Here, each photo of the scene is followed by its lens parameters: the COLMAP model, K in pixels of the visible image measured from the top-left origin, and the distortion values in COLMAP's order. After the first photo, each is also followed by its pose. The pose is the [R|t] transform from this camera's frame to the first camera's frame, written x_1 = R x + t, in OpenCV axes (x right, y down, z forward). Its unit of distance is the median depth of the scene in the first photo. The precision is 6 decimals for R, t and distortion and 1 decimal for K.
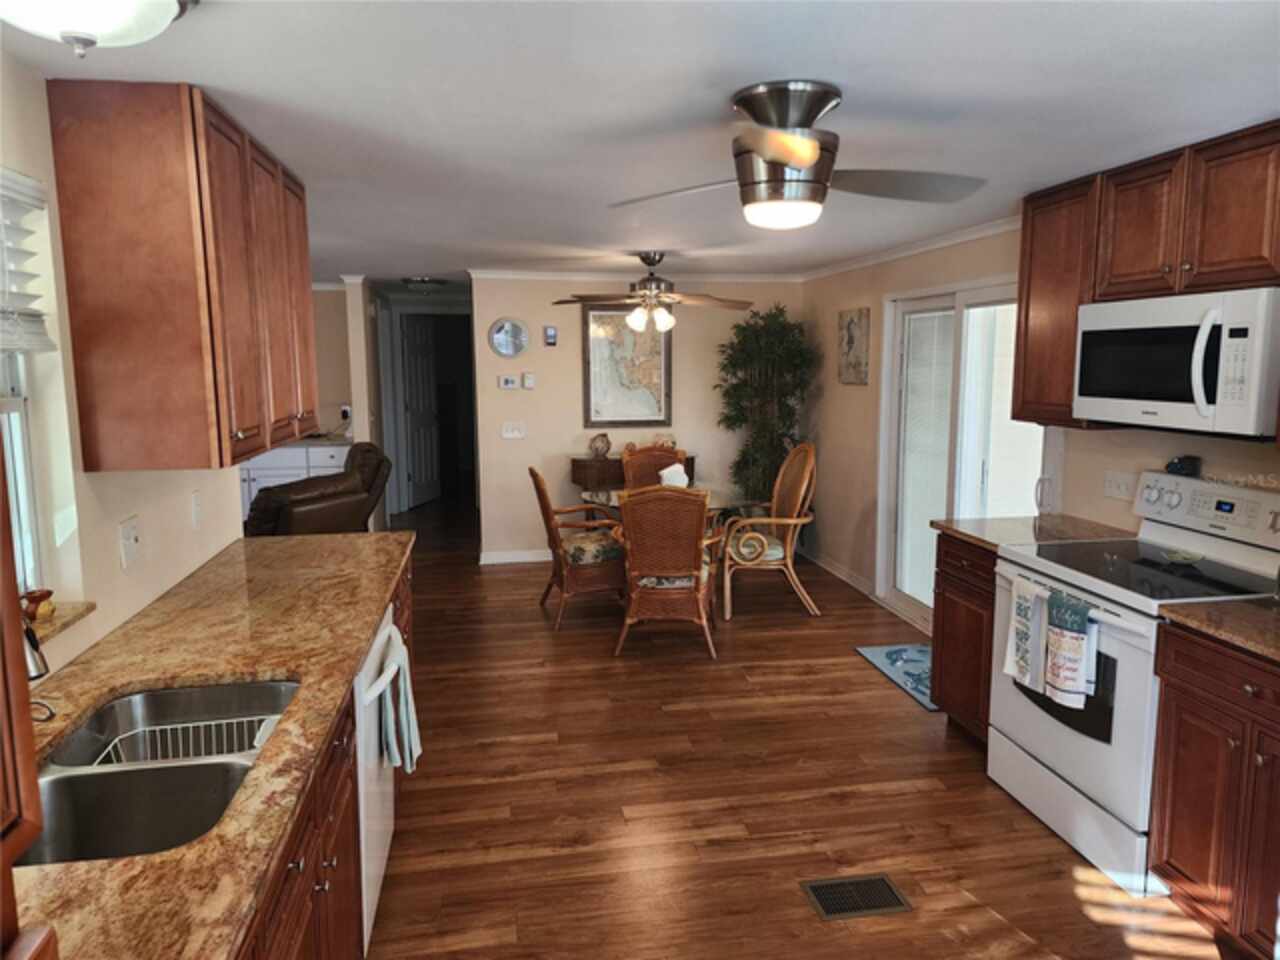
lens RADIAL K [[851.5, 0, 642.6], [0, 851.5, 480.1], [0, 0, 1]] dist [0.075861, -0.058646]
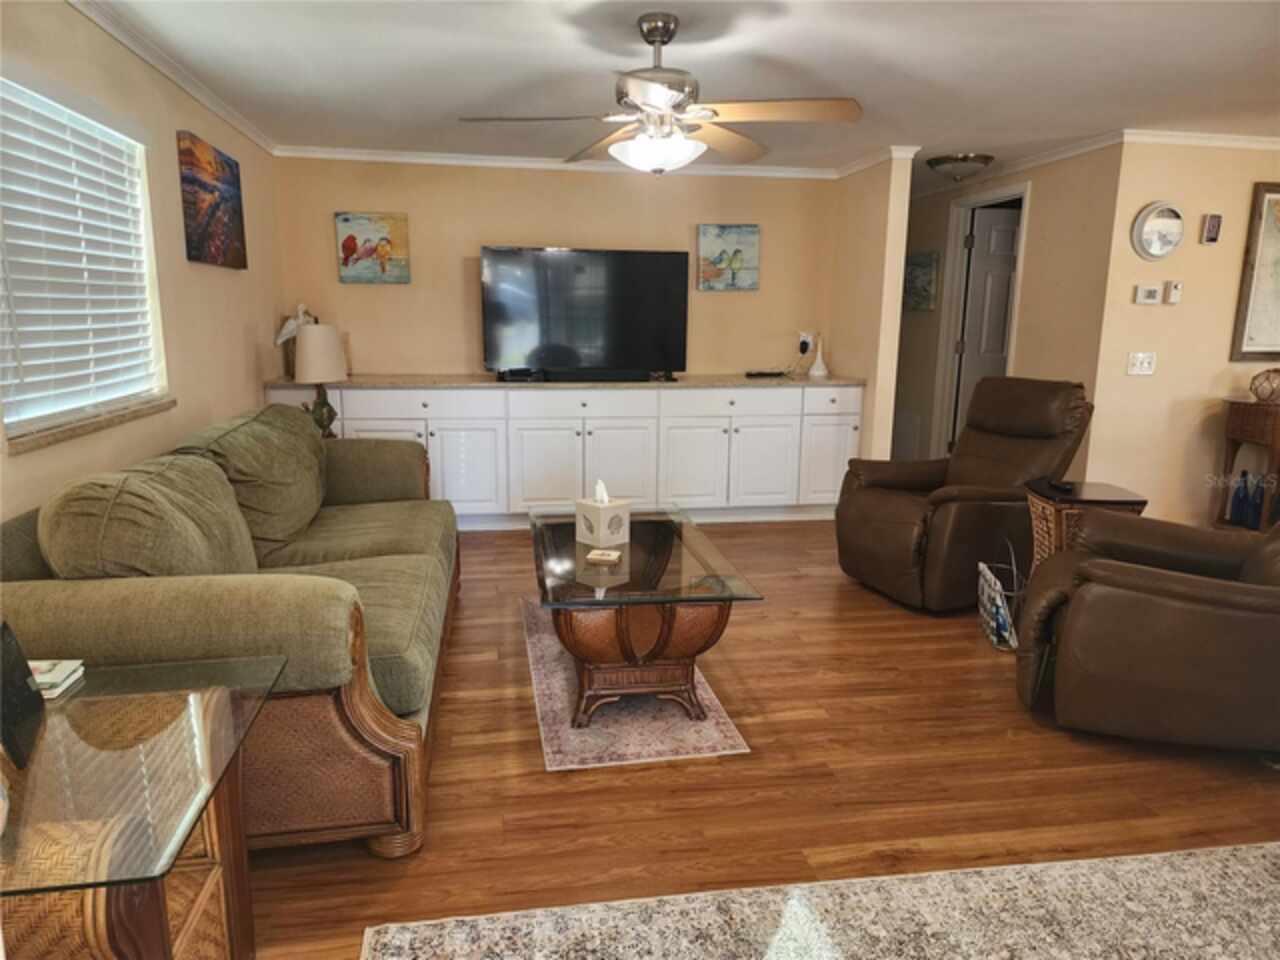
lens RADIAL K [[851.5, 0, 638.0], [0, 851.5, 478.2], [0, 0, 1]] dist [0.075861, -0.058646]
pose [[0.999890, 0.009703, 0.011232, -0.704083], [-0.010199, 0.998936, 0.044985, 0.010761], [-0.010783, -0.045094, 0.998925, 0.339209]]
